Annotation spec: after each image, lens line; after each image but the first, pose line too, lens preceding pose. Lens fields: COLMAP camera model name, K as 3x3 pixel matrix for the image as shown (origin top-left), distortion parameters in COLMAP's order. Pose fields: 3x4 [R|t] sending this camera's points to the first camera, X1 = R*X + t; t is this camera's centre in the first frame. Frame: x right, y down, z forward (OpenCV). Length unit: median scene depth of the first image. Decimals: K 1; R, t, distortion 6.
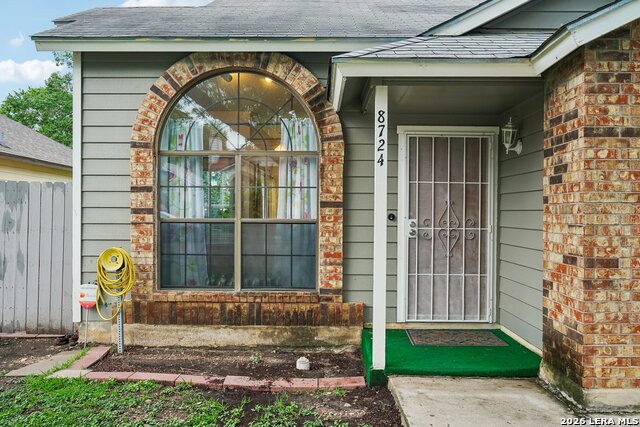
lens RADIAL K [[535.6, 0, 318.7], [0, 535.6, 208.3], [0, 0, 1]] dist [-0.009112, 0.018315]
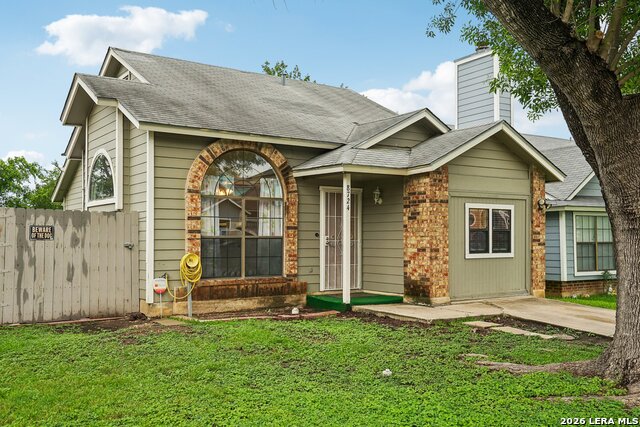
lens RADIAL K [[634.9, 0, 314.5], [0, 634.9, 215.8], [0, 0, 1]] dist [0.063165, 0.000000]
pose [[0.822318, 0.013075, 0.568878, -1.138953], [0.001622, 0.999678, -0.025321, 0.006939], [-0.569026, 0.021745, 0.822032, -0.814721]]
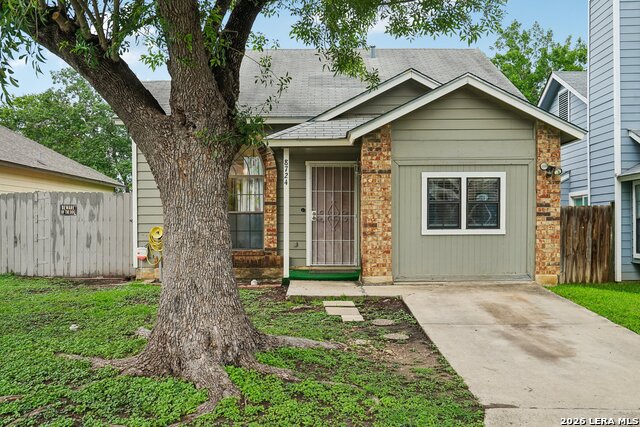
lens RADIAL K [[634.9, 0, 301.5], [0, 634.9, 219.7], [0, 0, 1]] dist [0.063165, 0.000000]
pose [[0.999742, -0.009507, -0.020631, 0.179015], [0.009687, 0.999916, 0.008614, 0.031933], [0.020547, -0.008812, 0.999750, -1.241506]]
